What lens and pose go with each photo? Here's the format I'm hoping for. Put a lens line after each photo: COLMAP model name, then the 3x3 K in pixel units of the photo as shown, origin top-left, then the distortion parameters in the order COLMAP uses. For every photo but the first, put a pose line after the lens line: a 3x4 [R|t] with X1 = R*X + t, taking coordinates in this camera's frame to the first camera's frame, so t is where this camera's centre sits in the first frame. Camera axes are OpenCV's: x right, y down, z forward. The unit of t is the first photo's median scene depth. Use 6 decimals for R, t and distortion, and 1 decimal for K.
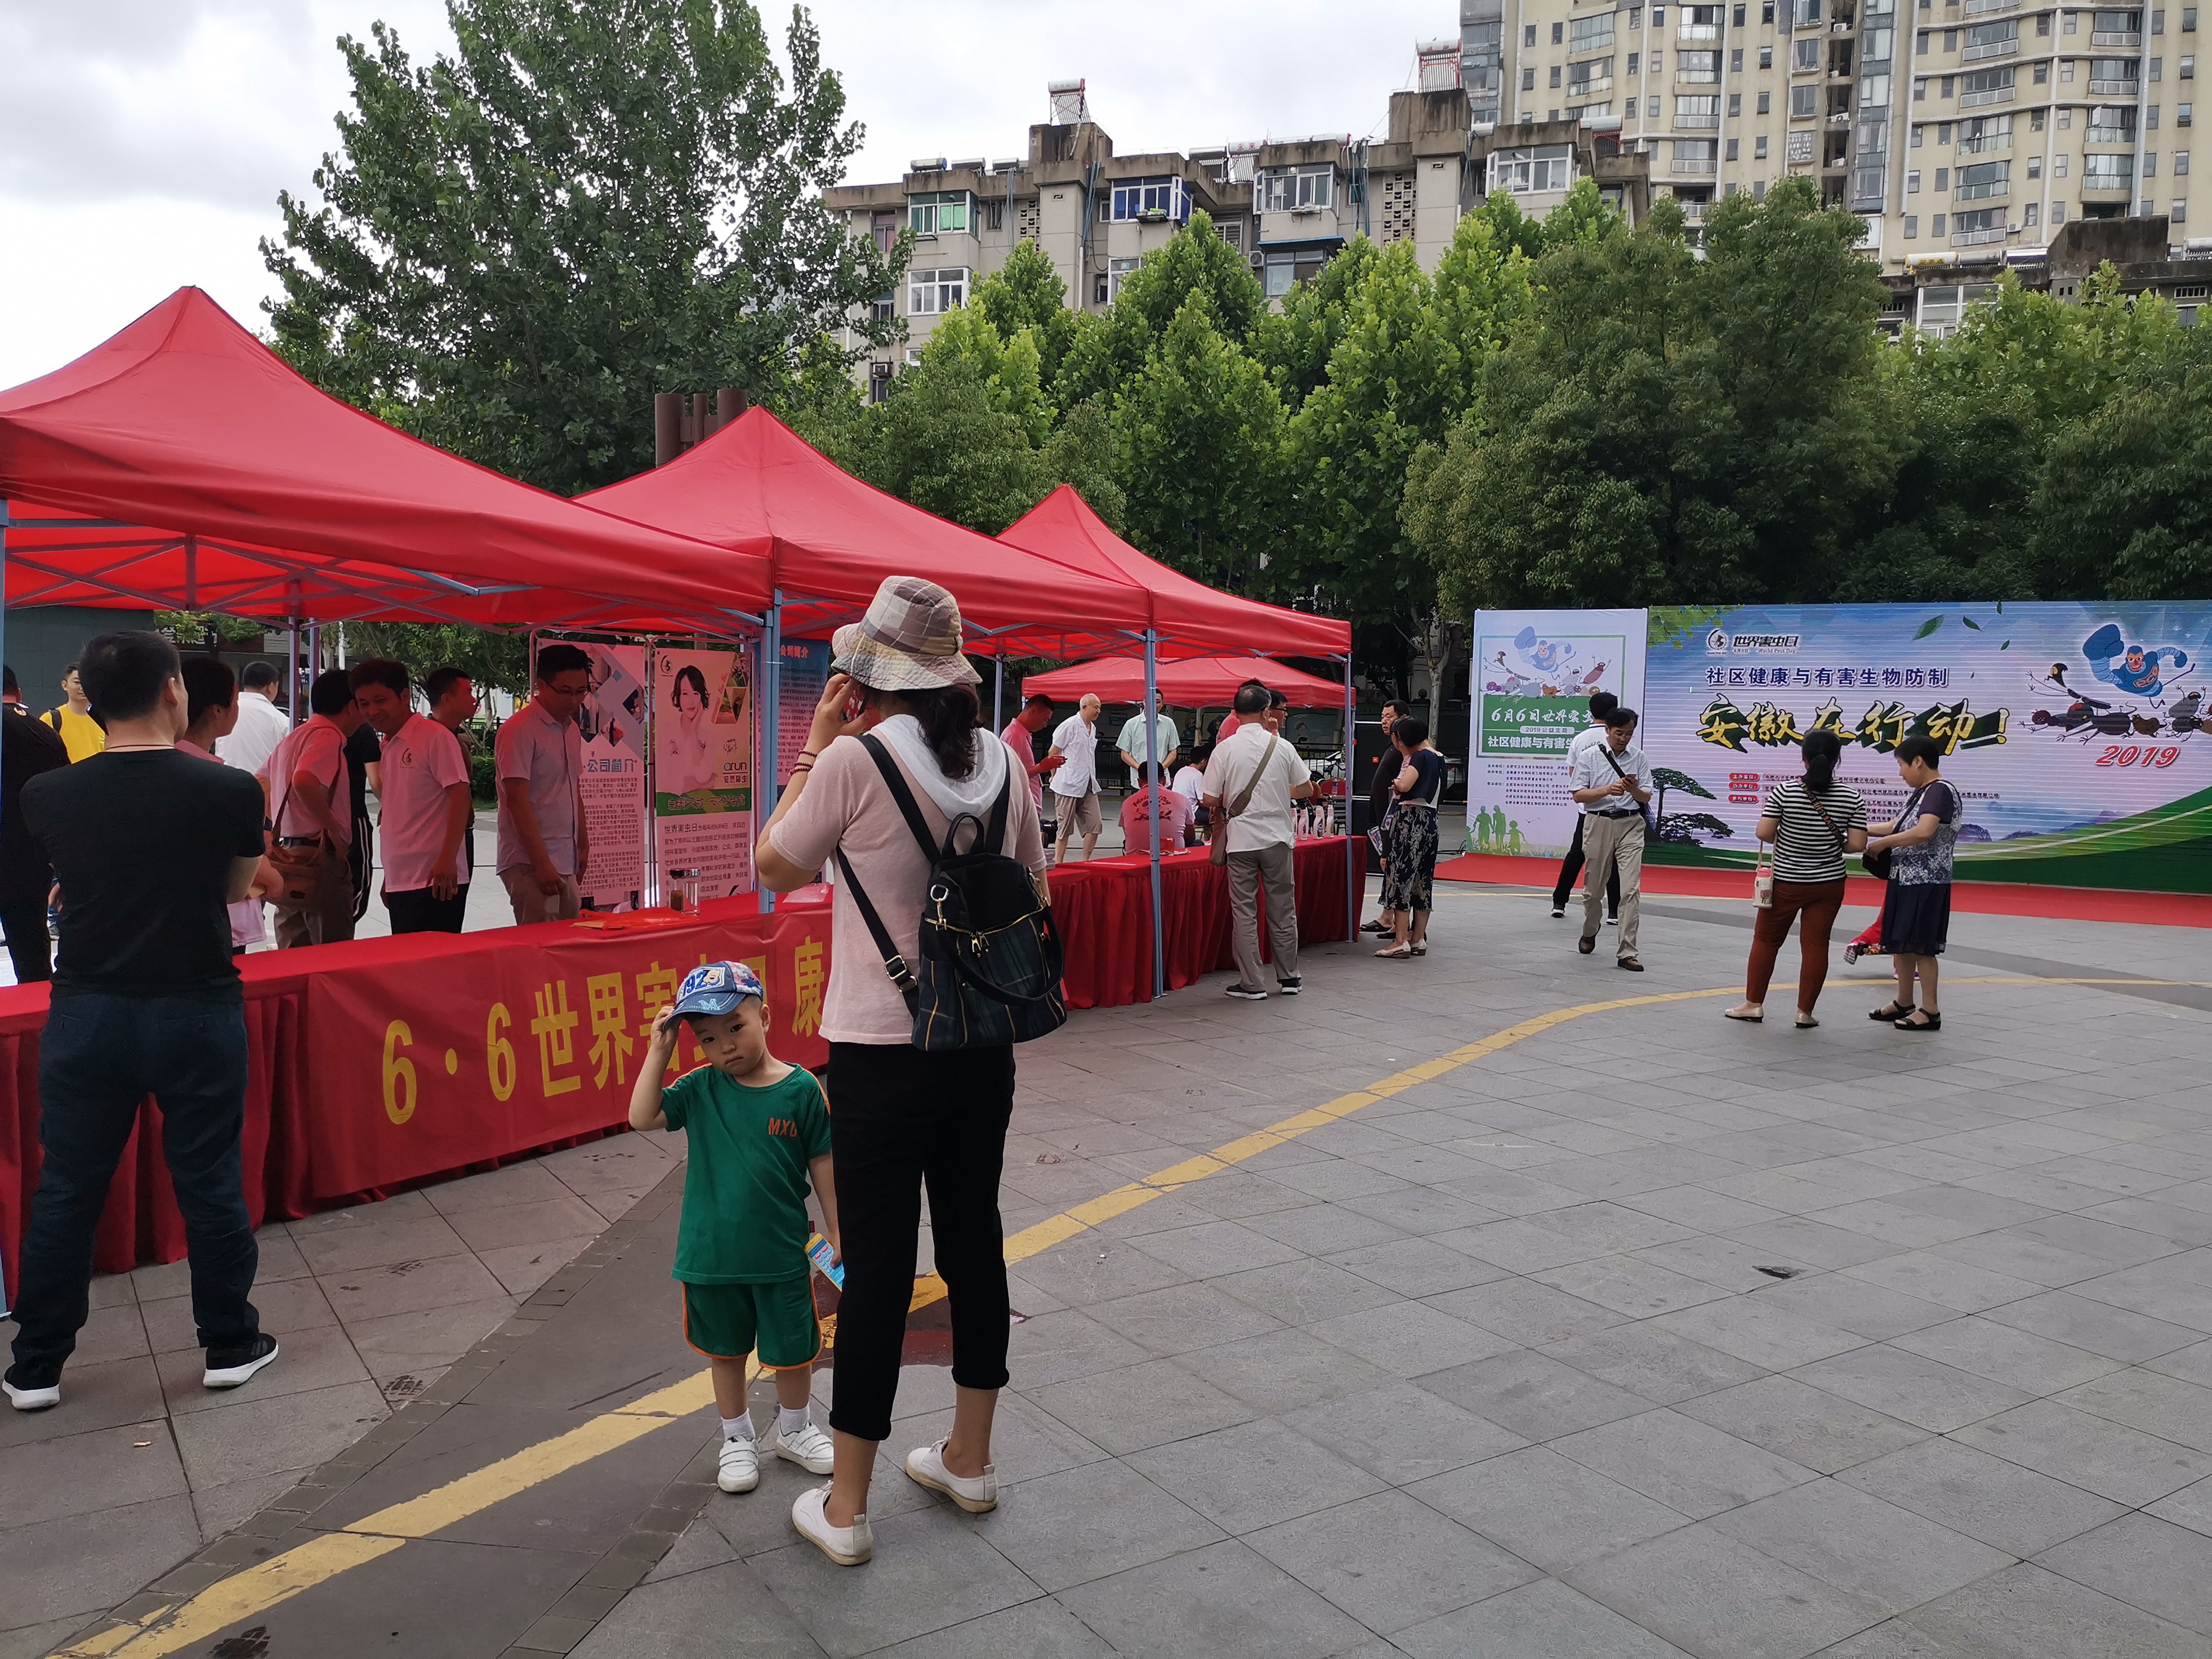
lens RADIAL K [[1727.7, 0, 1106.0], [0, 1727.7, 829.5], [0, 0, 1]] dist [0.108288, -0.097673]
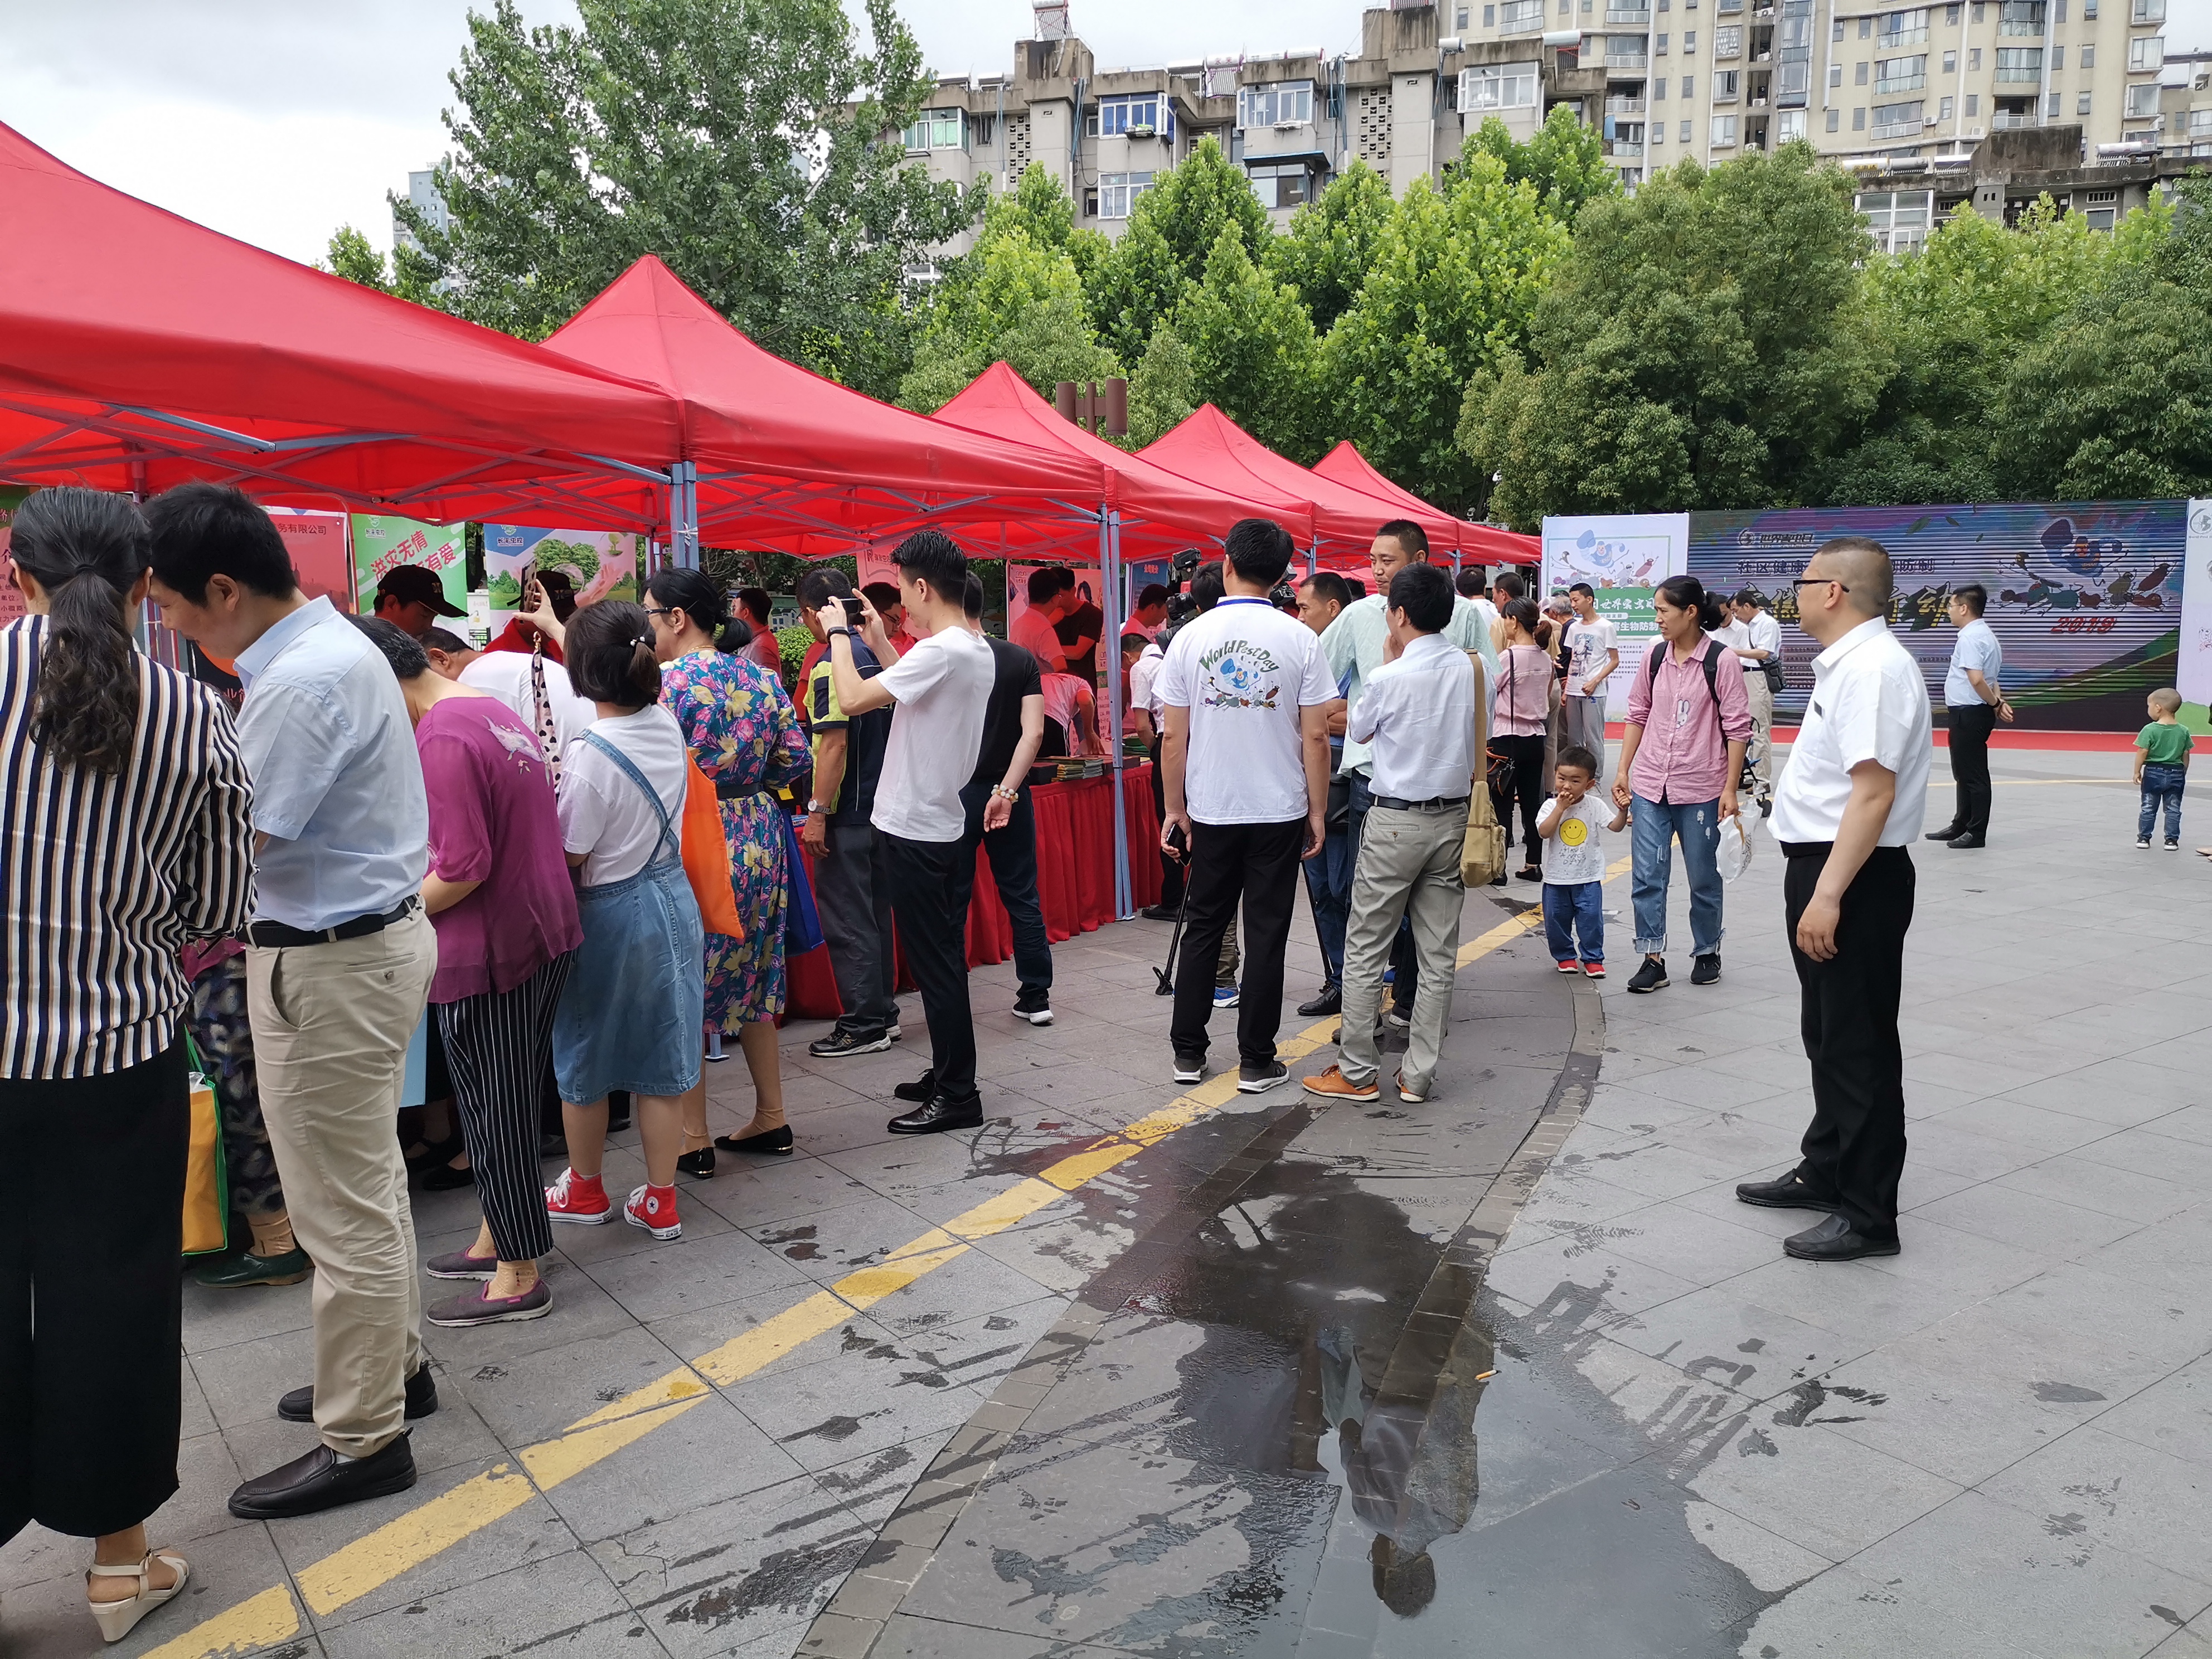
lens RADIAL K [[1727.7, 0, 1106.0], [0, 1727.7, 829.5], [0, 0, 1]] dist [0.108288, -0.097673]
pose [[0.998623, -0.026916, 0.045022, -0.090074], [0.024251, 0.997980, 0.058716, 0.006763], [-0.046511, -0.057543, 0.997259, -0.120299]]
